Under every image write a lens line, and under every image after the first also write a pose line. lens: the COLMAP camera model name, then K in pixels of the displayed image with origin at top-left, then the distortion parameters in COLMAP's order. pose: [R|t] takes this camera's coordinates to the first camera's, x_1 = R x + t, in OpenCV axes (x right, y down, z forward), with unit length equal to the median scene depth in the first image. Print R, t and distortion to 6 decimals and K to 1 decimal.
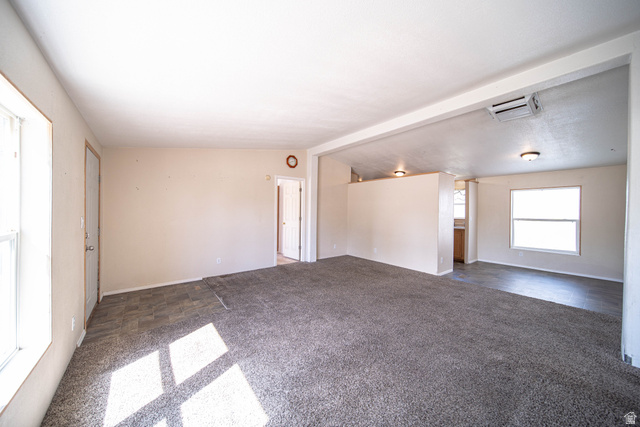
lens RADIAL K [[223.5, 0, 319.2], [0, 223.5, 211.8], [0, 0, 1]] dist [0.006086, -0.000065]
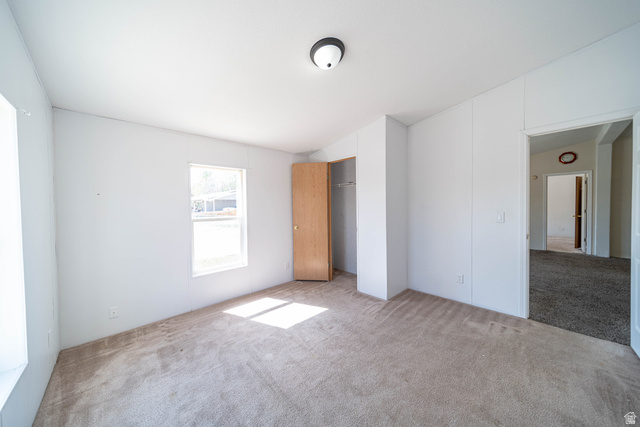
lens RADIAL K [[223.5, 0, 317.0], [0, 223.5, 211.1], [0, 0, 1]] dist [0.006086, -0.000065]
pose [[0.079807, 0.007032, -0.996786, 0.934777], [0.007176, 0.999945, 0.007628, 0.016274], [0.996784, -0.007761, 0.079752, -0.316624]]
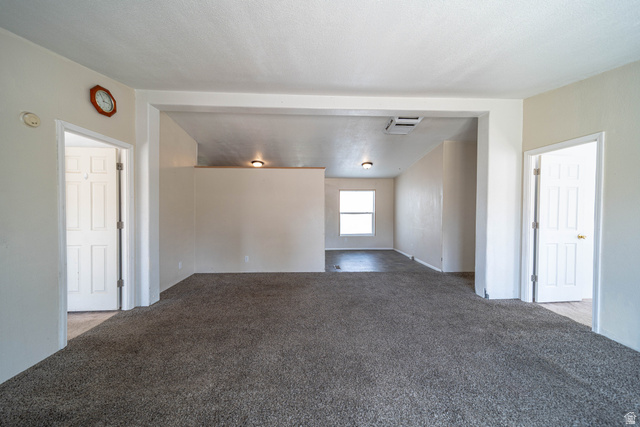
lens RADIAL K [[223.5, 0, 321.2], [0, 223.5, 210.9], [0, 0, 1]] dist [0.006086, -0.000065]
pose [[0.582192, -0.020792, 0.812786, -0.260000], [0.008820, 0.999776, 0.019258, -0.007014], [-0.813004, -0.004043, 0.582244, 0.401013]]
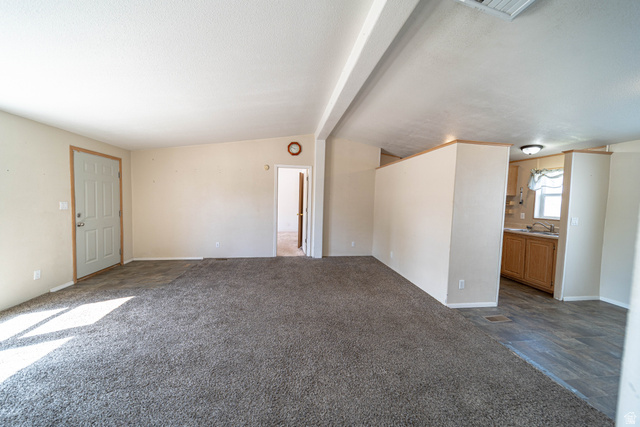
lens RADIAL K [[223.5, 0, 319.9], [0, 223.5, 210.4], [0, 0, 1]] dist [0.006086, -0.000065]
pose [[0.866972, 0.036506, -0.497018, 0.480288], [-0.016998, 0.998899, 0.043718, -0.009893], [0.498067, -0.029454, 0.866638, 0.252216]]
